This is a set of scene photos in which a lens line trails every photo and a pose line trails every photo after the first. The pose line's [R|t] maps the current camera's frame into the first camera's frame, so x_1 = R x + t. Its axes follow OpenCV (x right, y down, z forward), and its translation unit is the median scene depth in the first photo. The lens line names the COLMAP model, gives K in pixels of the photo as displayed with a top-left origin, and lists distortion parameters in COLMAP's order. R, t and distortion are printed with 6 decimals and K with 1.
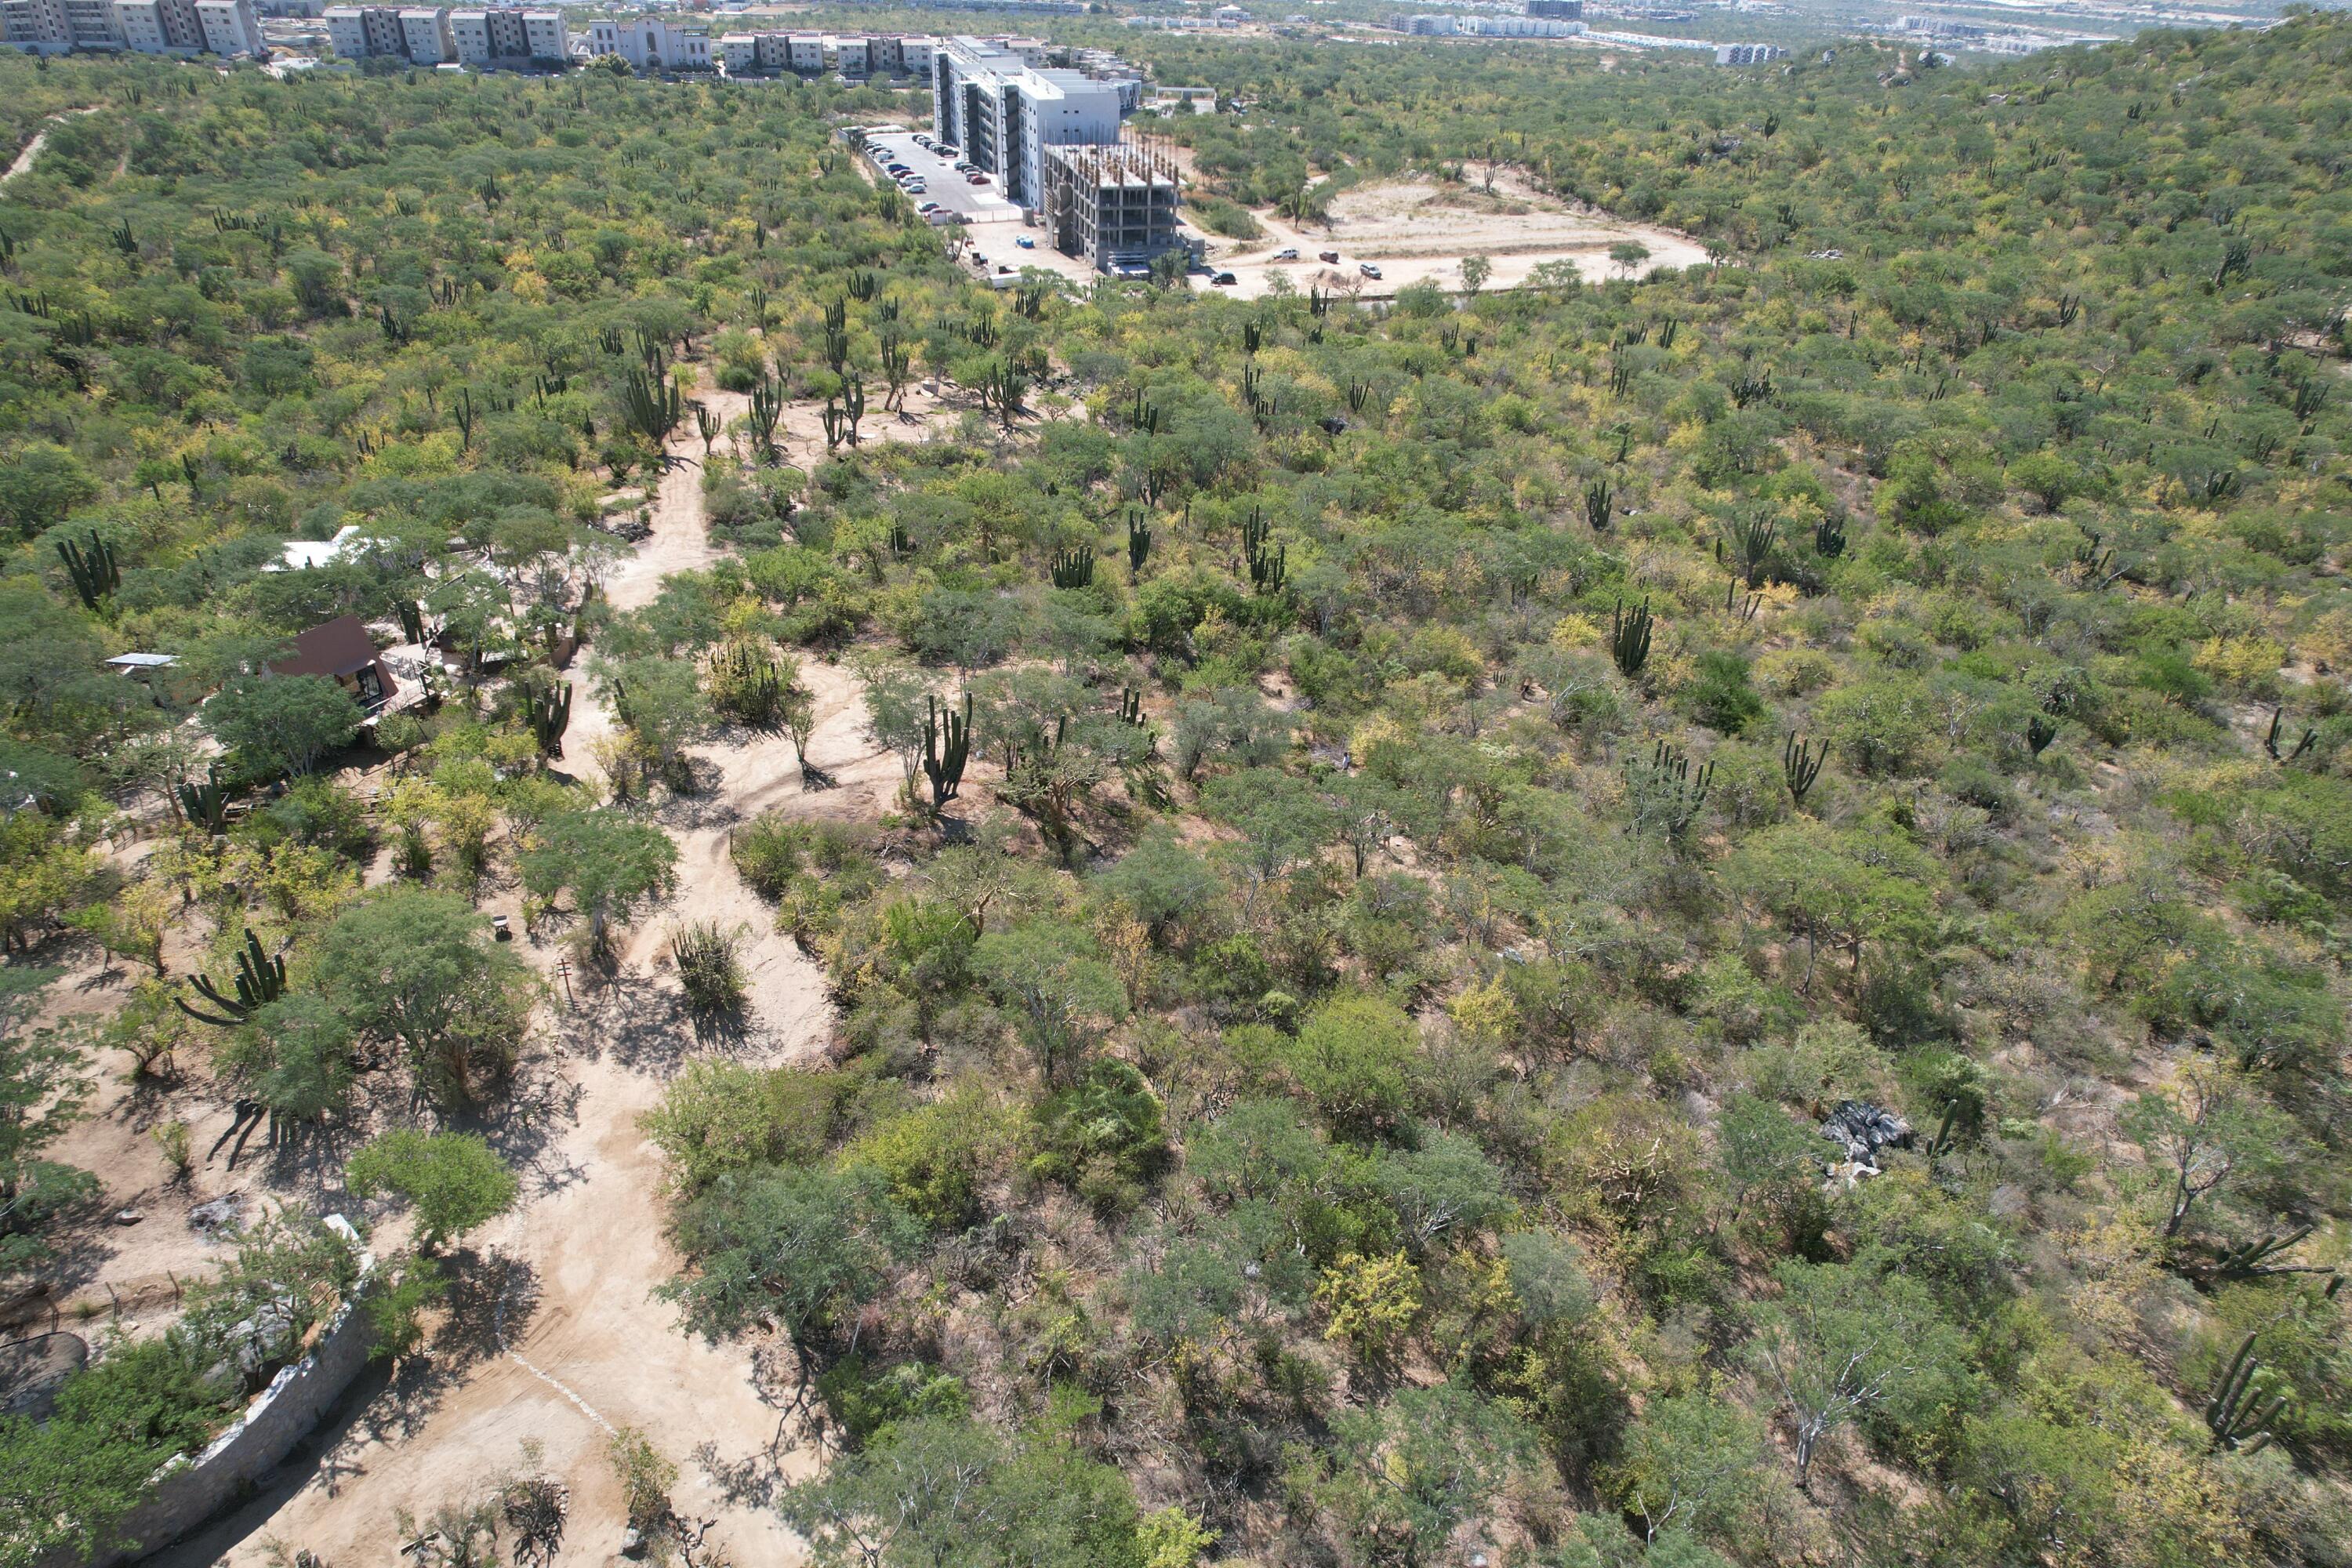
lens RADIAL K [[1495.7, 0, 1184.0], [0, 1495.7, 778.6], [0, 0, 1]] dist [-0.069997, 0.058516]
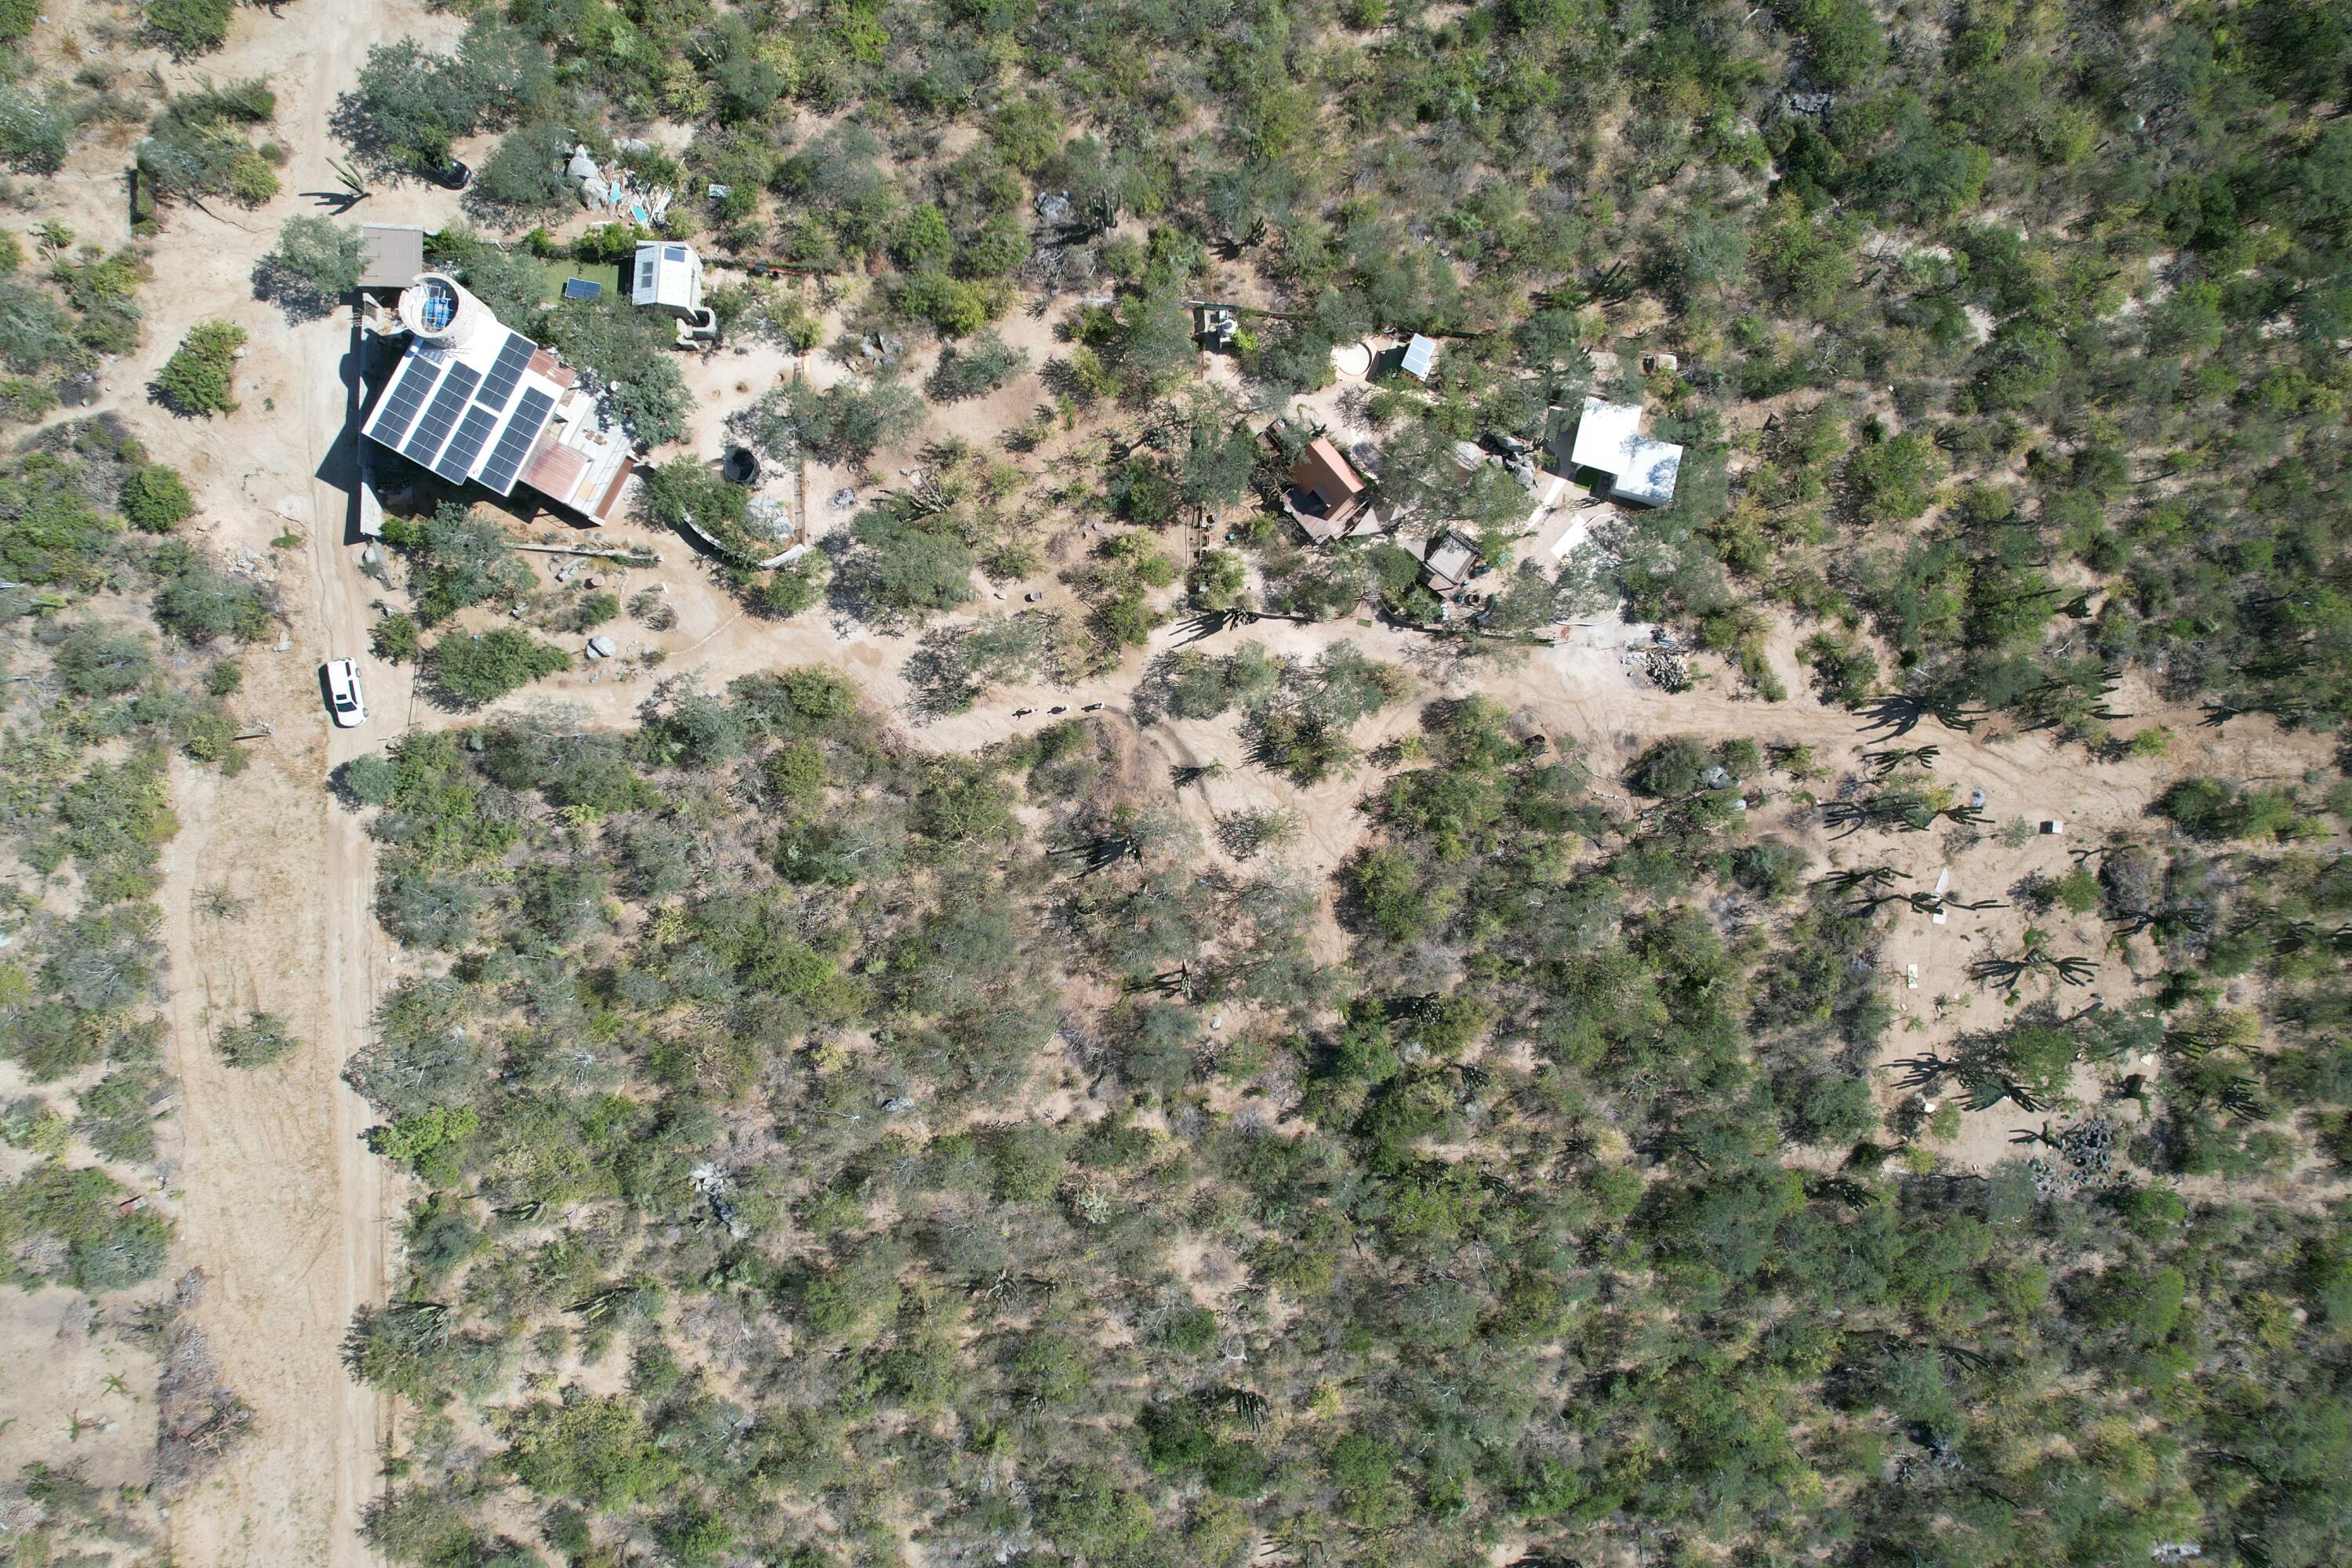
lens RADIAL K [[1495.7, 0, 1179.5], [0, 1495.7, 783.1], [0, 0, 1]] dist [-0.069997, 0.058516]
pose [[-0.321716, 0.945450, -0.051220, -0.103743], [-0.521564, -0.131809, 0.842969, -0.899707], [0.790234, 0.297911, 0.535518, 0.094411]]
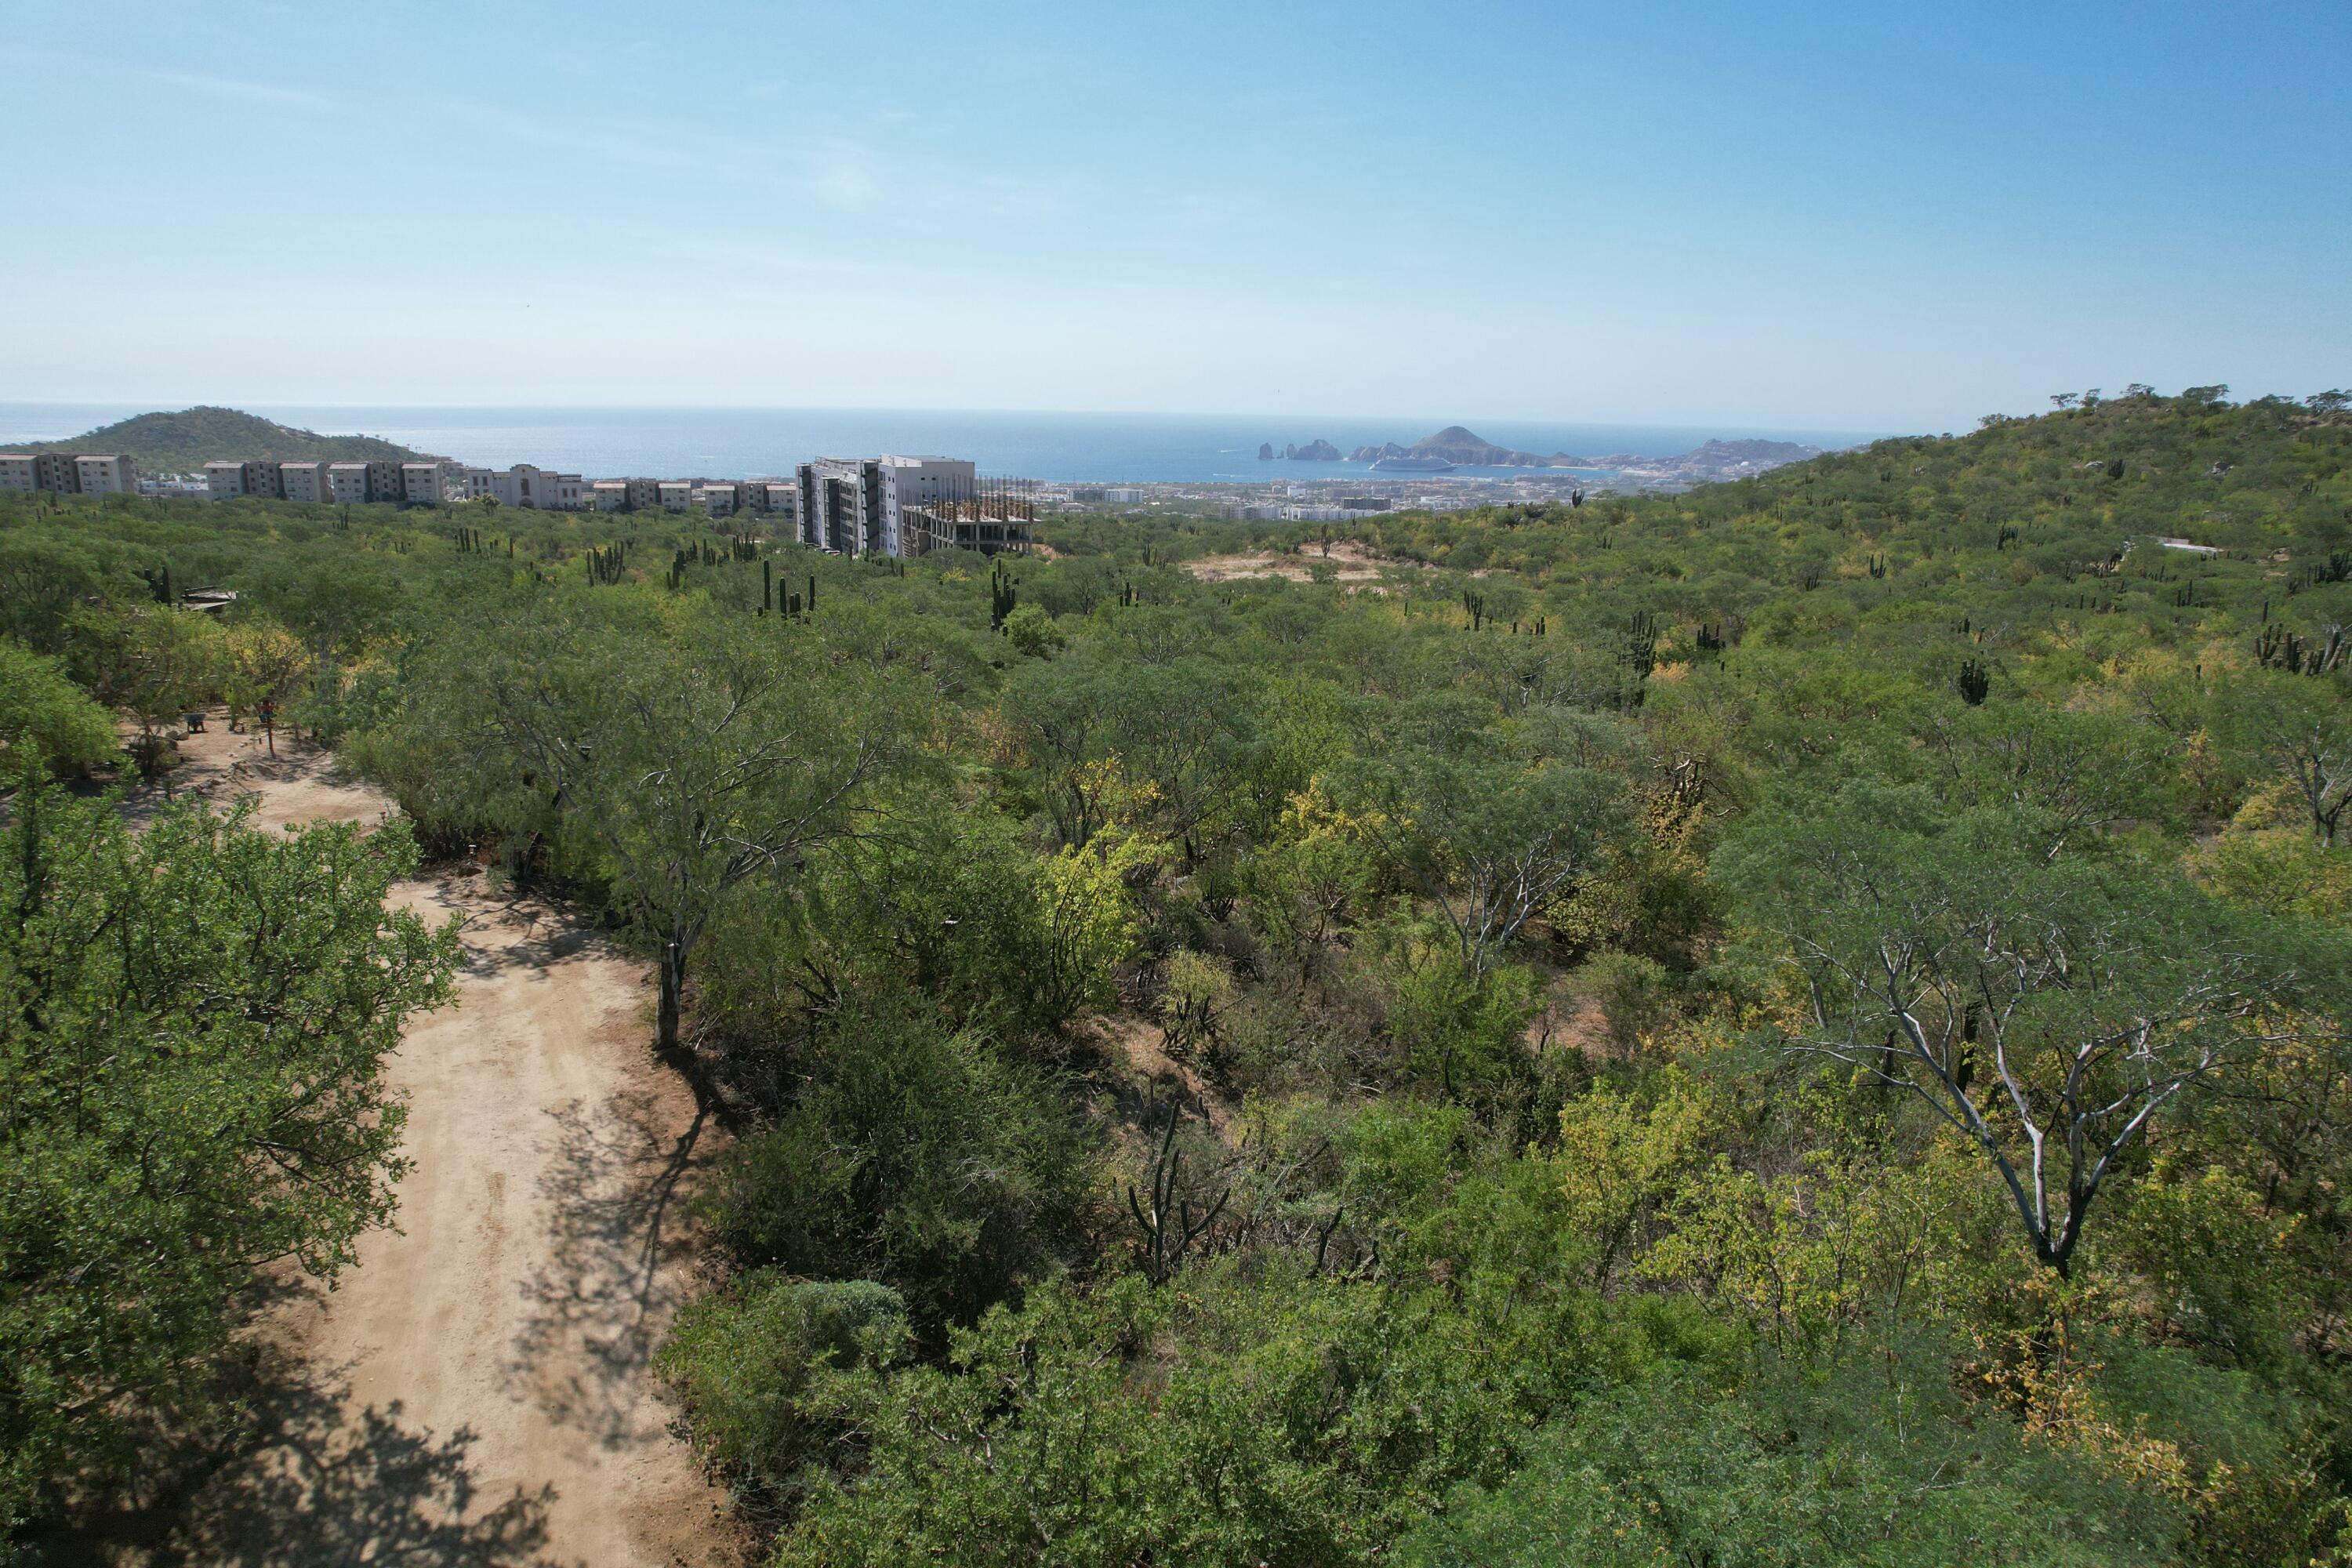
lens RADIAL K [[1495.7, 0, 1181.0], [0, 1495.7, 779.6], [0, 0, 1]] dist [-0.069997, 0.058516]
pose [[0.995086, -0.032114, 0.093657, -0.008399], [0.059806, 0.948825, -0.310087, 0.216843], [-0.078906, 0.314165, 0.946084, 0.124815]]
